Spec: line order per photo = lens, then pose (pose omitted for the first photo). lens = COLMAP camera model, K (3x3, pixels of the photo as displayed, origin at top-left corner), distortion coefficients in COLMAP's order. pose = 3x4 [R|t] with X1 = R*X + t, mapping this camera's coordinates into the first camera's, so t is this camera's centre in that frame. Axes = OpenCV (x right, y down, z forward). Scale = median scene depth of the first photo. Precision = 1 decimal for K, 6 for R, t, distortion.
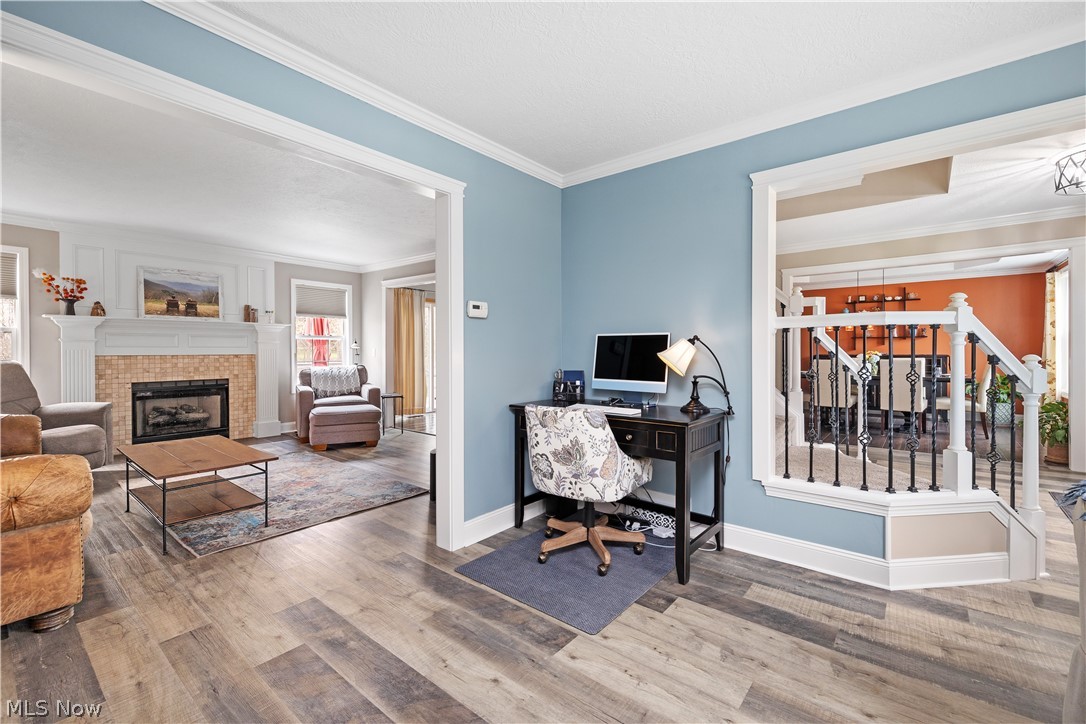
lens RADIAL K [[442.1, 0, 539.8], [0, 442.1, 357.2], [0, 0, 1]] dist [-0.003217, 0.000383]
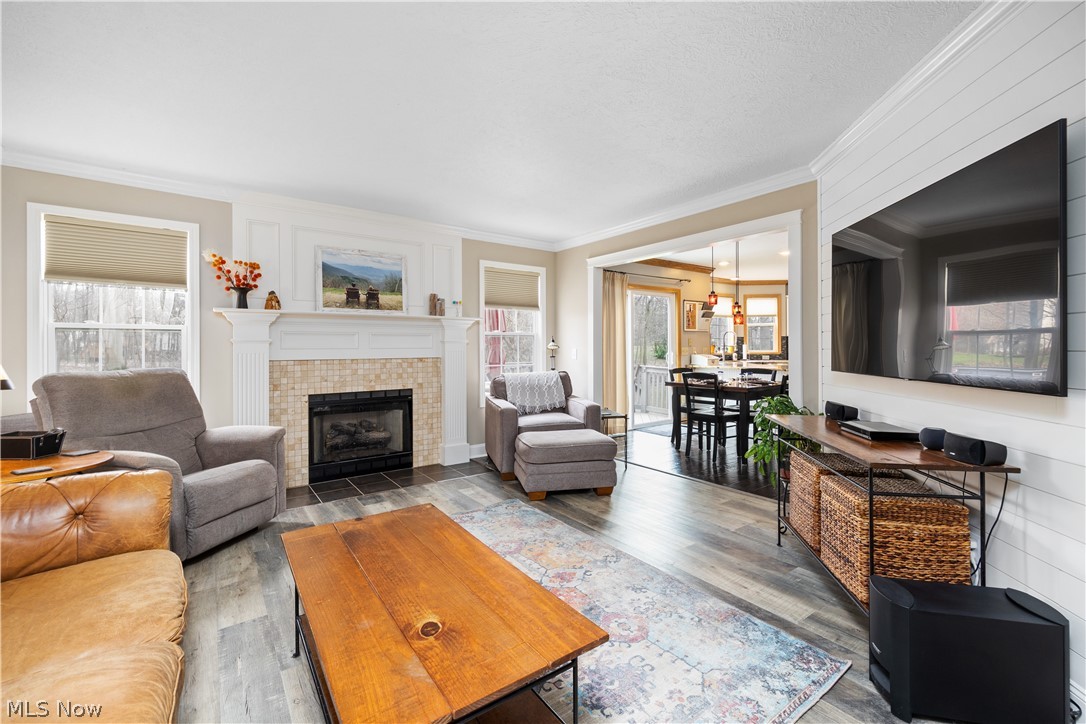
lens RADIAL K [[442.1, 0, 544.0], [0, 442.1, 350.5], [0, 0, 1]] dist [-0.003217, 0.000383]
pose [[0.965309, -0.003060, -0.261091, -0.302753], [0.000550, 0.999953, -0.009685, -0.012236], [0.261108, 0.009206, 0.965266, 0.335915]]
